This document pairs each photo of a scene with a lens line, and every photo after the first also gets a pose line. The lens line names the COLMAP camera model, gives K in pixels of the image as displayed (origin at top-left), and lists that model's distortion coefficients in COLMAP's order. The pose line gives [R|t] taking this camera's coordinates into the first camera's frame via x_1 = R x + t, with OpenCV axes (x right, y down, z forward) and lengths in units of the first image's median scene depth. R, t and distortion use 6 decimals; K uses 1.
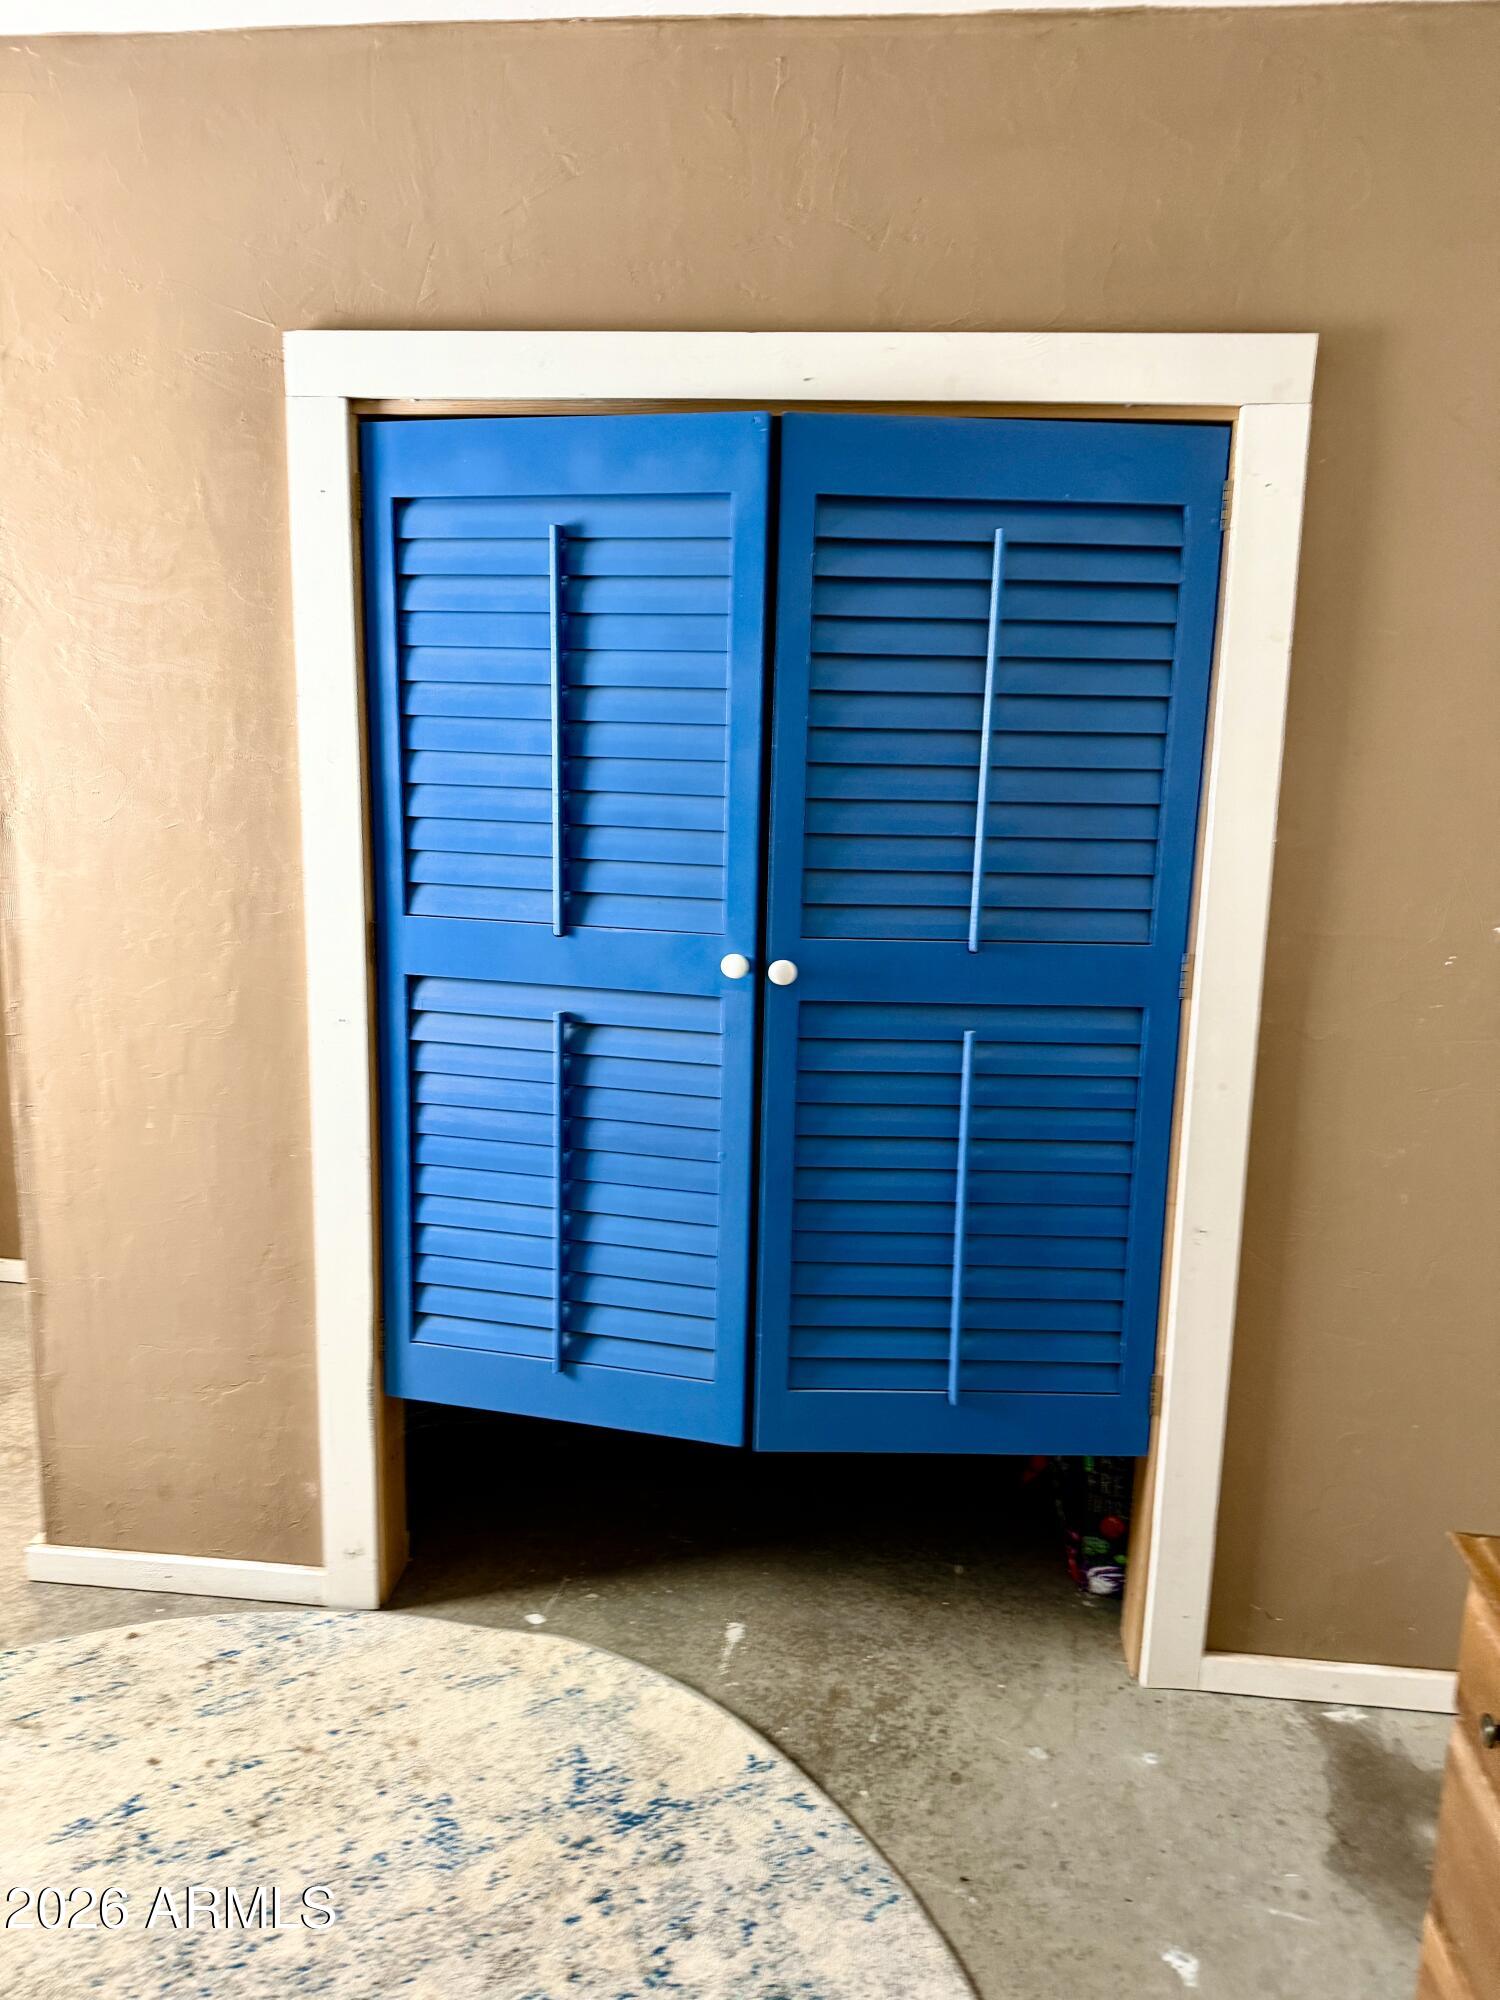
lens RADIAL K [[1388.1, 0, 760.3], [0, 1388.1, 1011.6], [0, 0, 1]] dist [0.107251, -0.157538]
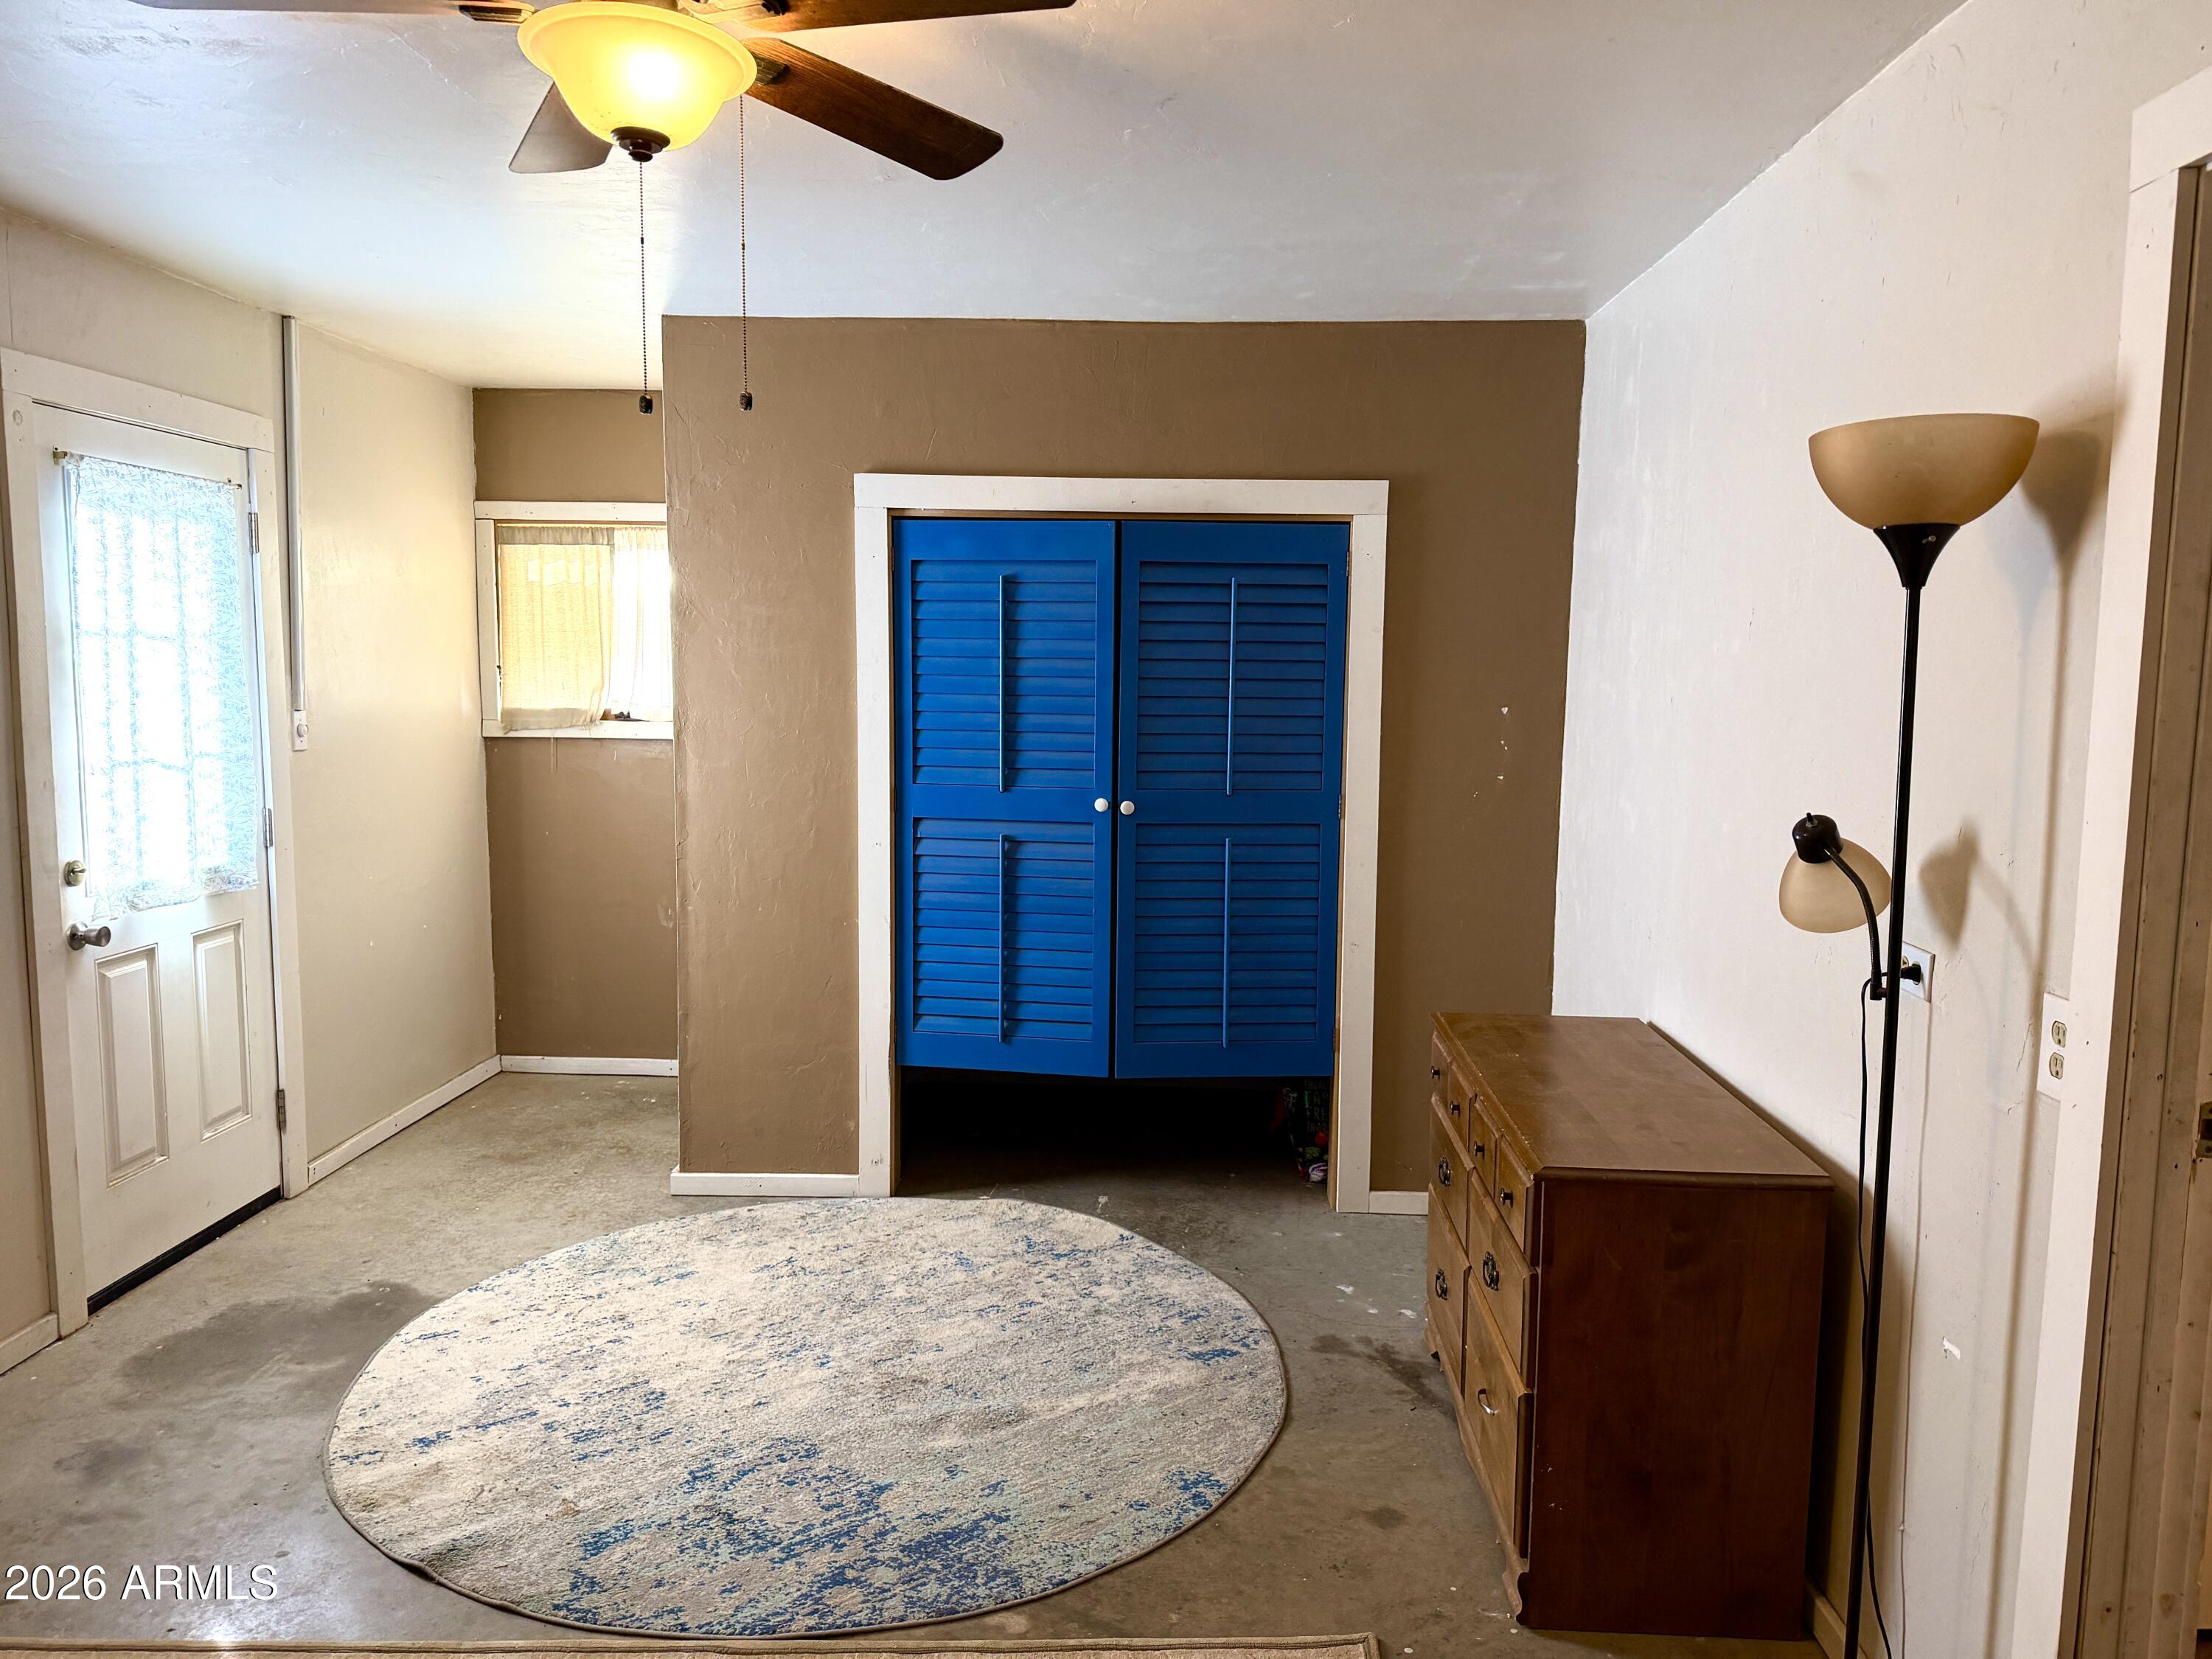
lens RADIAL K [[1535.2, 0, 1121.6], [0, 1535.2, 837.6], [0, 0, 1]] dist [0.107251, -0.157538]
pose [[0.997384, -0.021113, 0.069127, -0.129807], [0.026321, 0.996813, -0.075311, 0.160901], [-0.067317, 0.076934, 0.994761, -1.006581]]
